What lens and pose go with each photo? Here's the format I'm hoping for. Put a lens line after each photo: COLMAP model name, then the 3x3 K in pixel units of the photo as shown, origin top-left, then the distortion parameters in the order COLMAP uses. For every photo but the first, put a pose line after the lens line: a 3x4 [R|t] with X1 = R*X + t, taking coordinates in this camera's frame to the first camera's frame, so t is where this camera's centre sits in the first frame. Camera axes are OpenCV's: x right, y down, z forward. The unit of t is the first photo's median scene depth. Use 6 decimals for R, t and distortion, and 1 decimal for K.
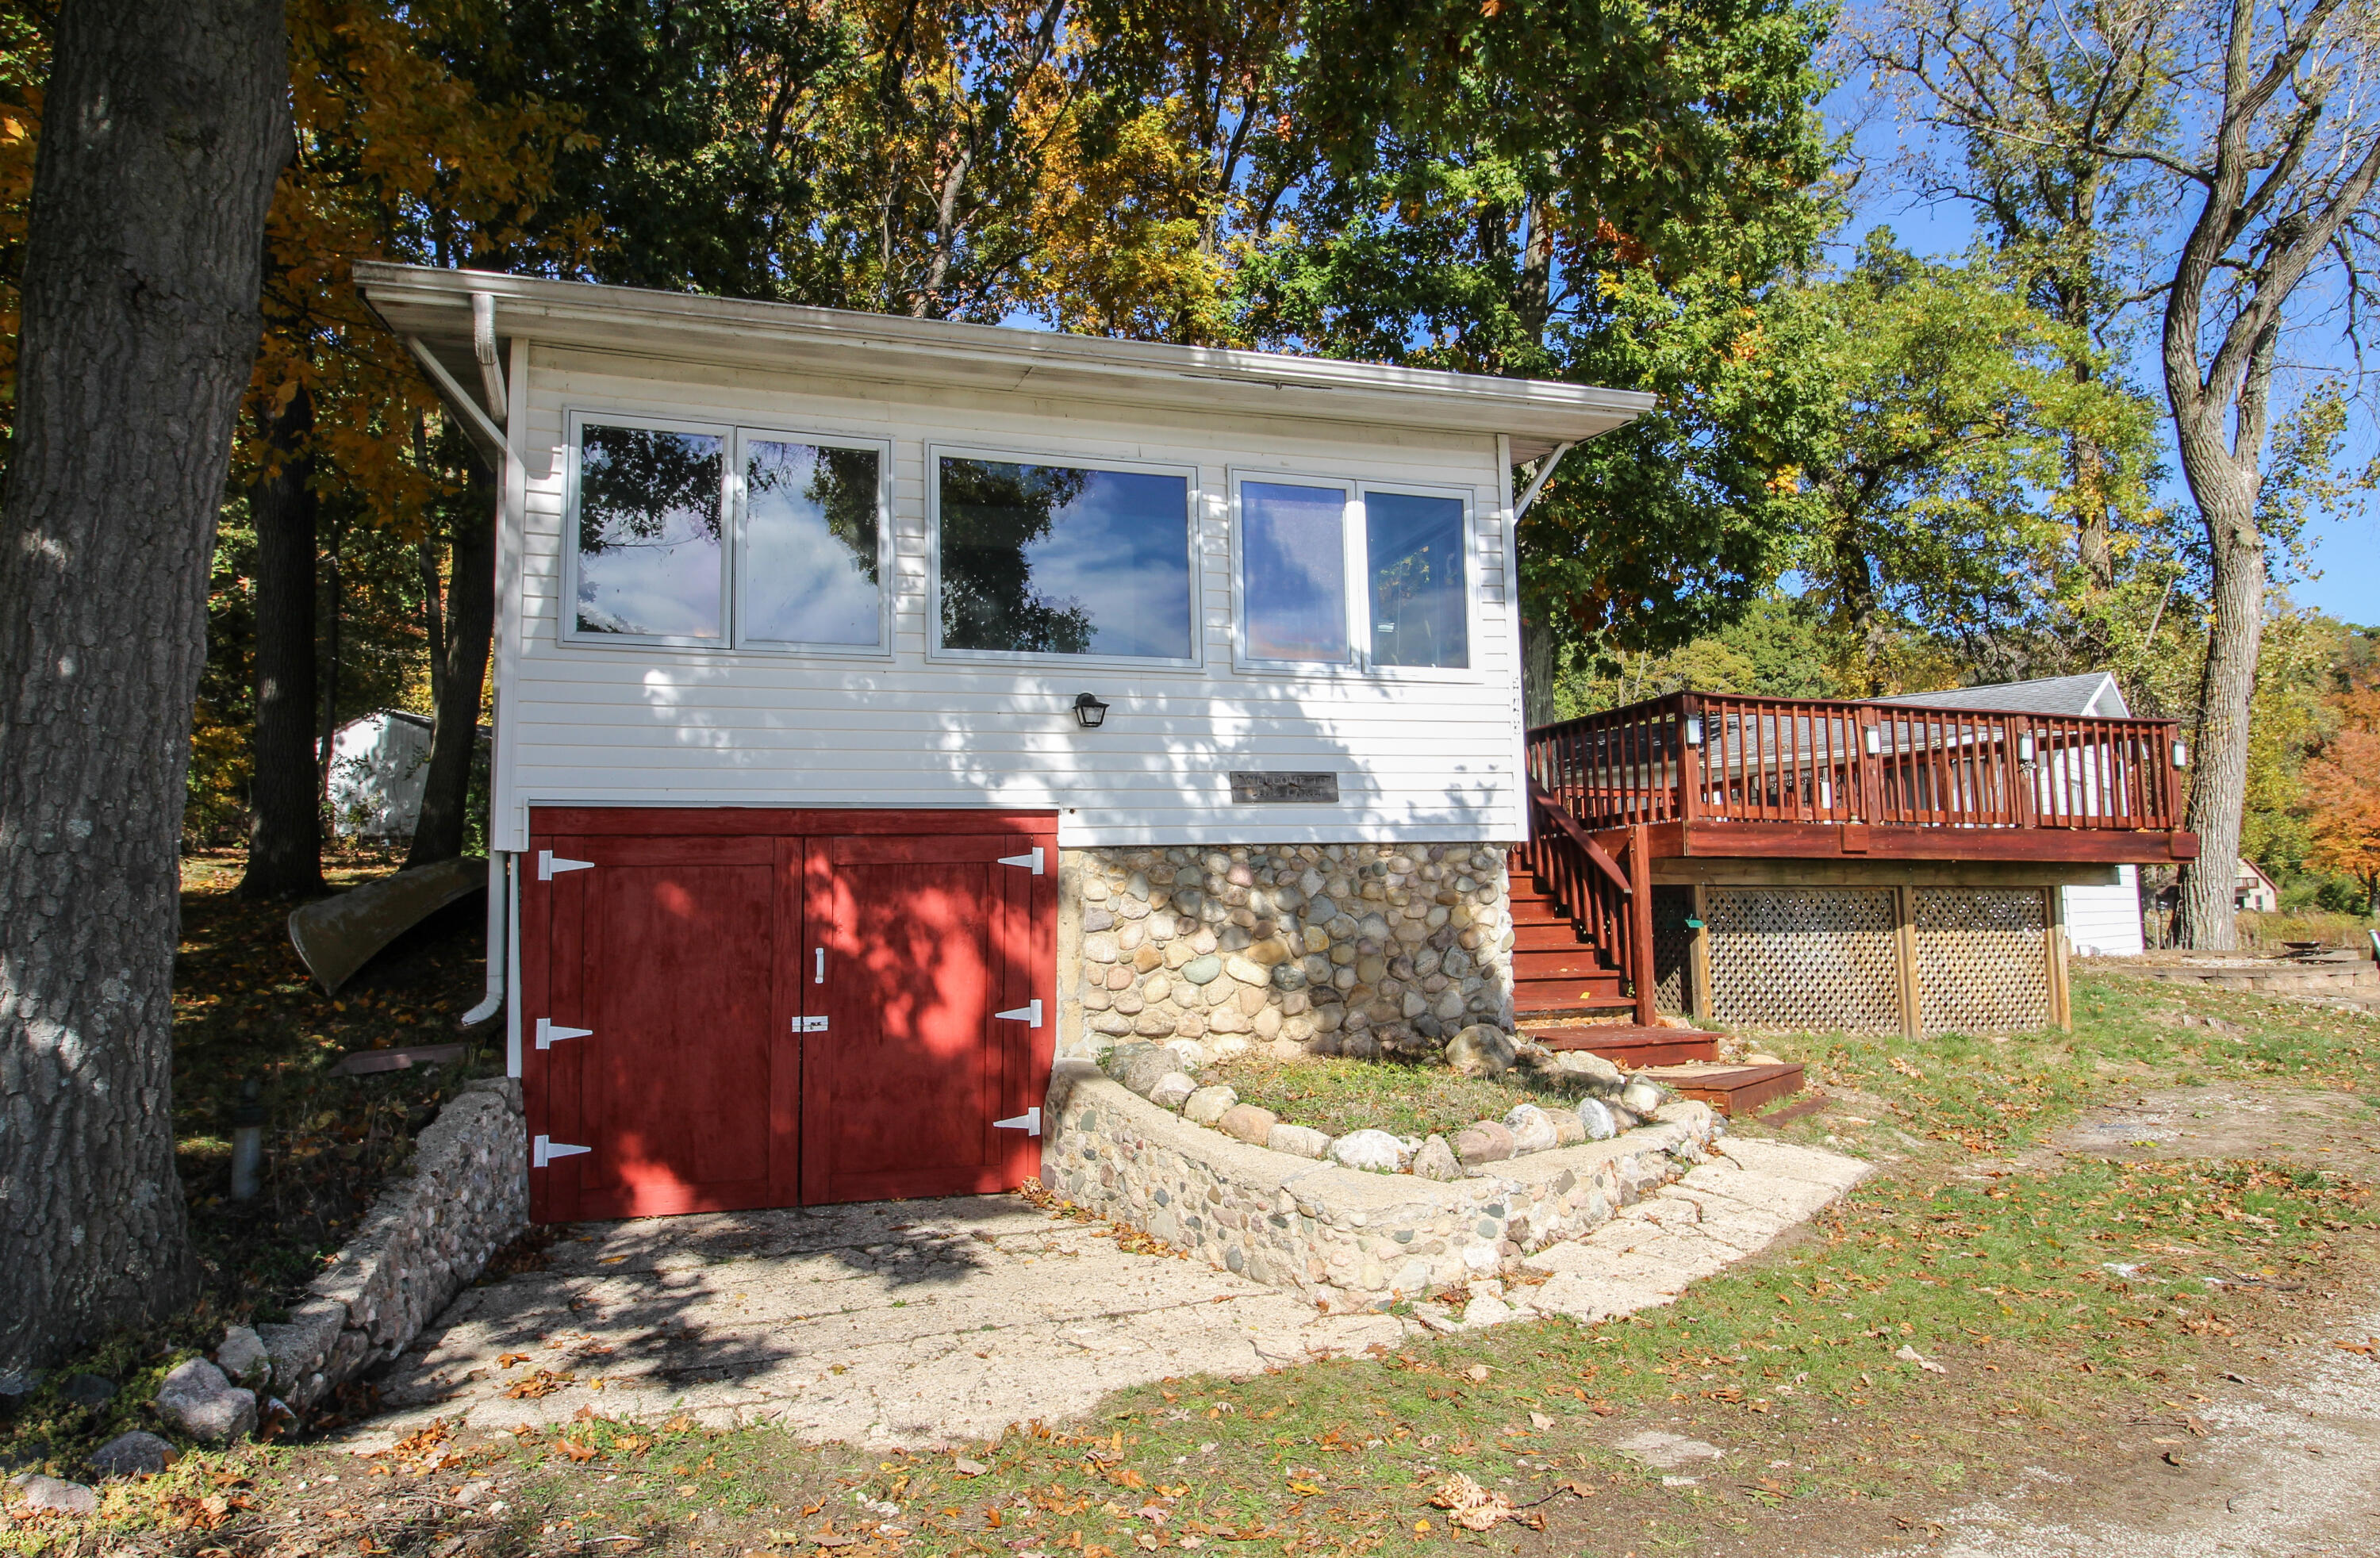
lens RADIAL K [[1451.6, 0, 1190.0], [0, 1451.6, 779.0], [0, 0, 1]] dist [0.000000, -0.000071]
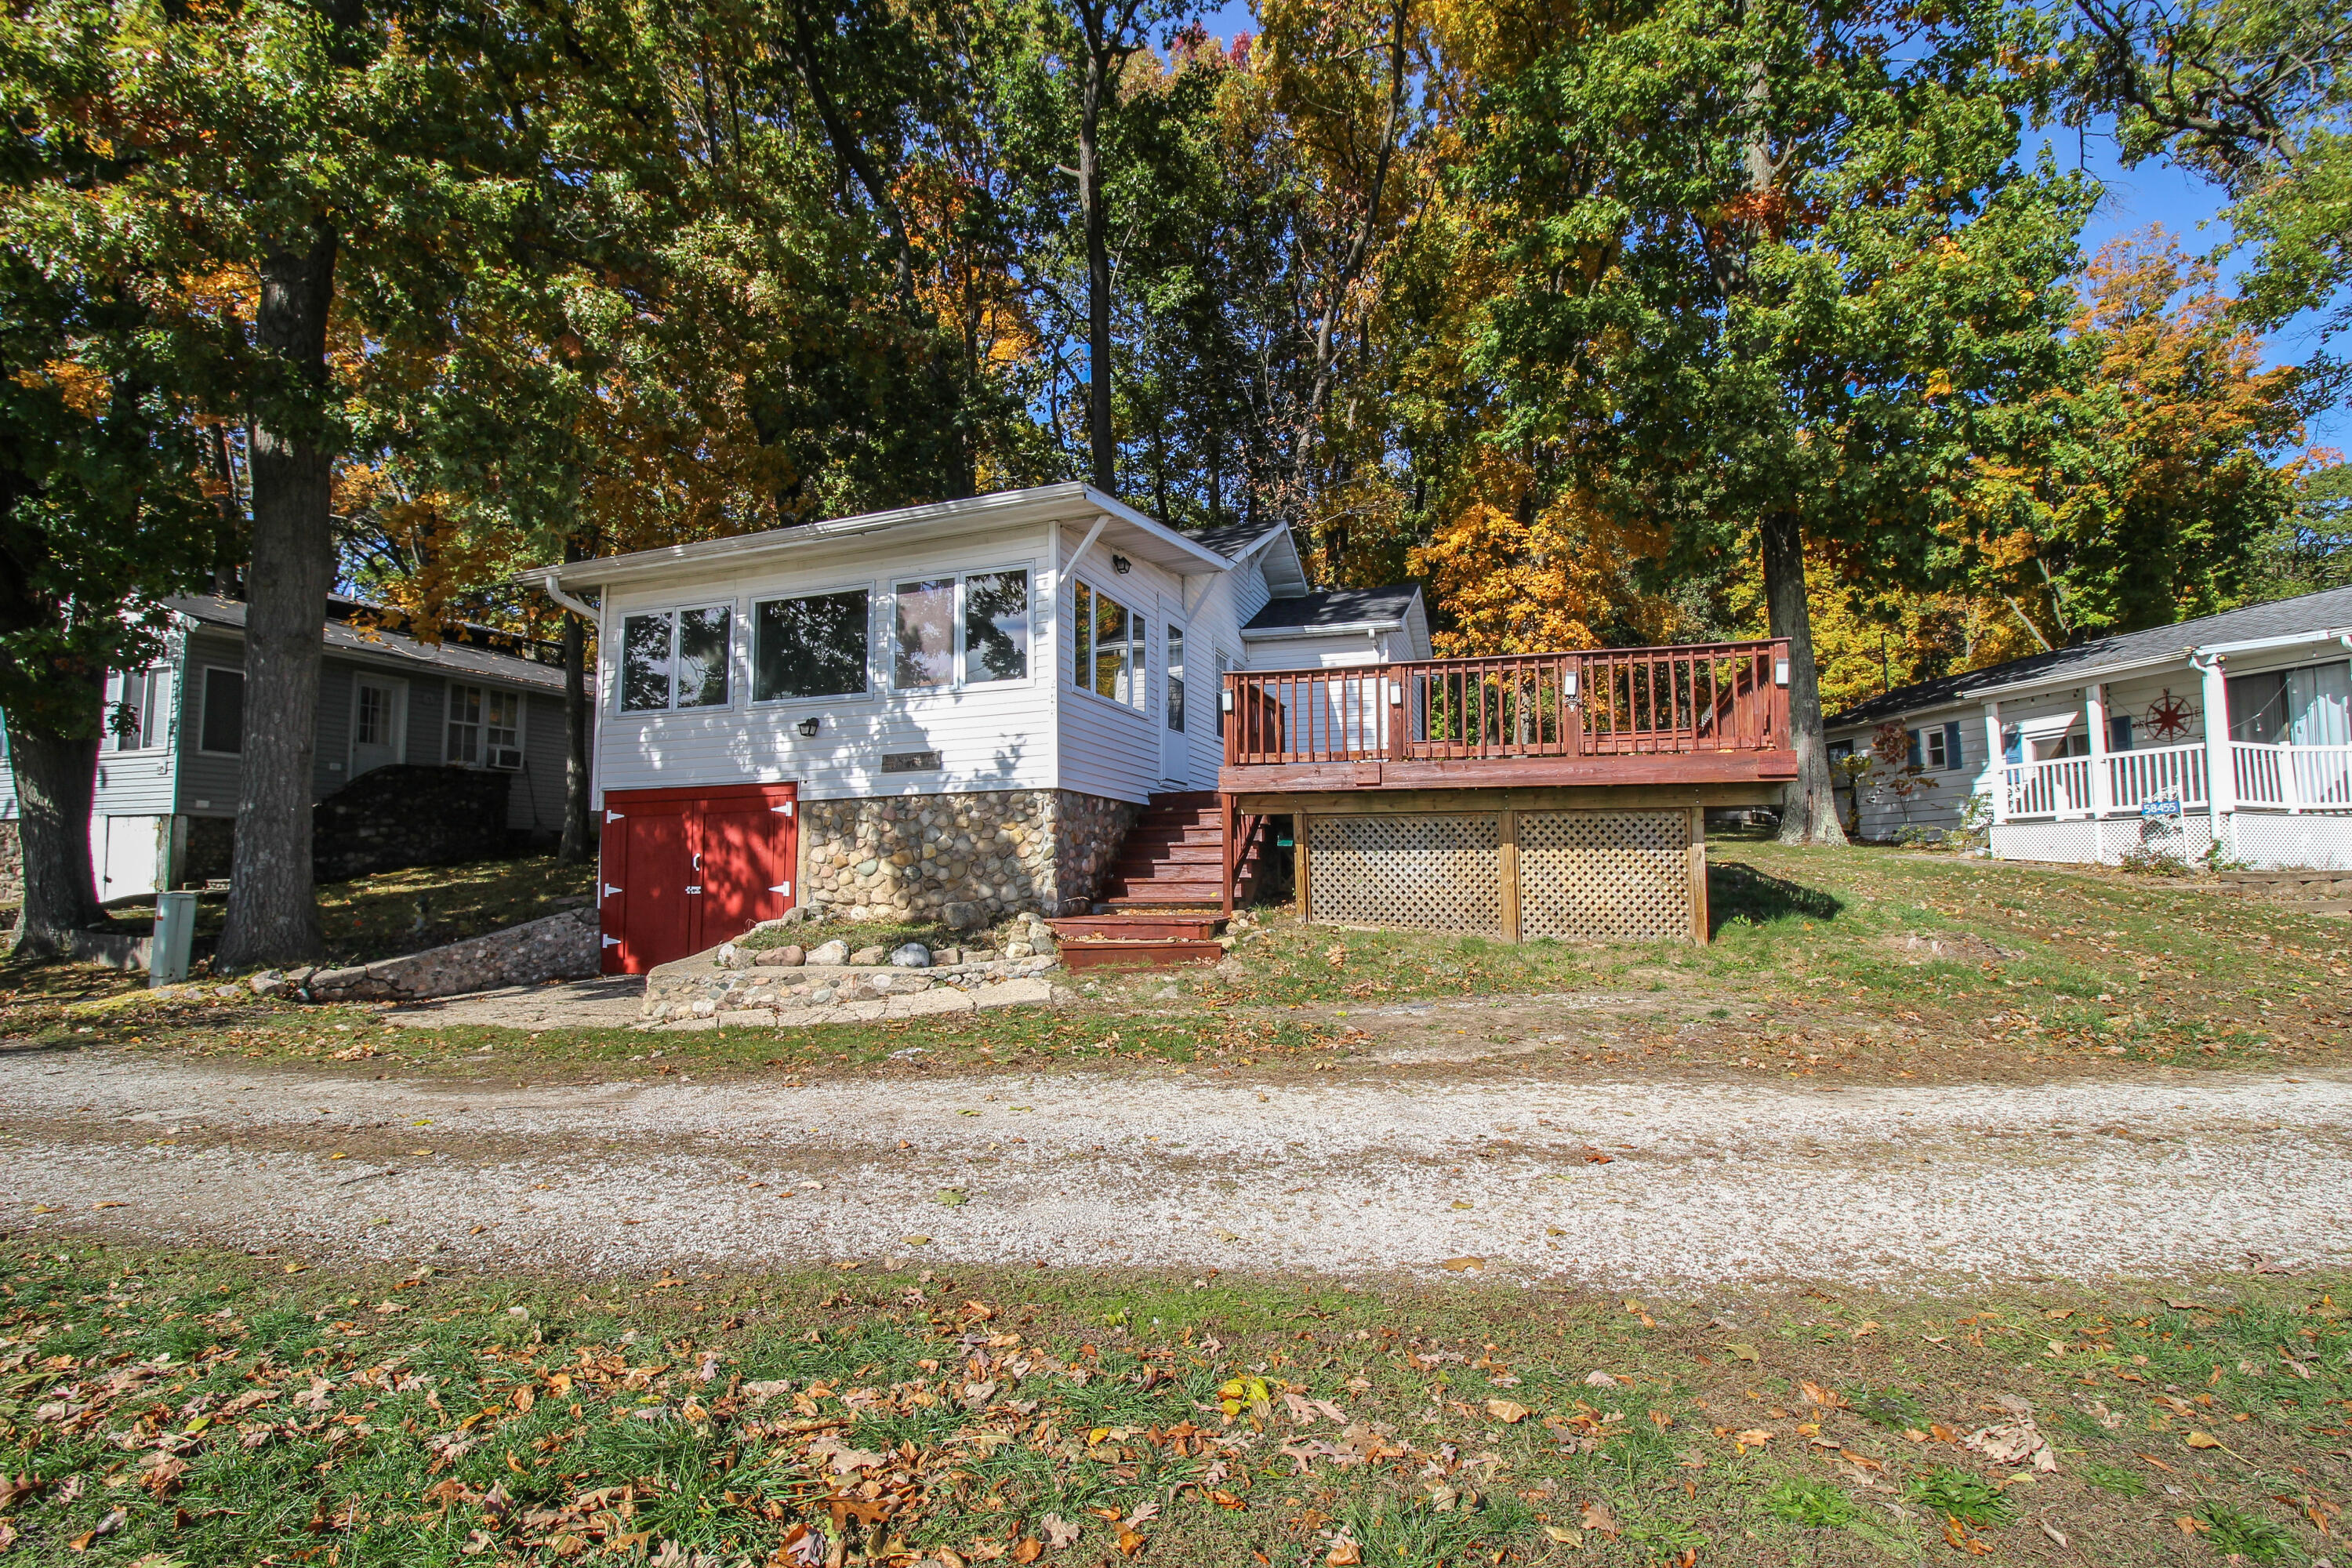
lens RADIAL K [[1107.8, 0, 1176.0], [0, 1107.8, 784.0], [0, 0, 1]] dist [0.000127, -0.000868]
pose [[0.769739, -0.042120, -0.636968, 1.154578], [0.055332, 0.998468, 0.000841, 0.048296], [0.635957, -0.035892, 0.770890, 0.197306]]
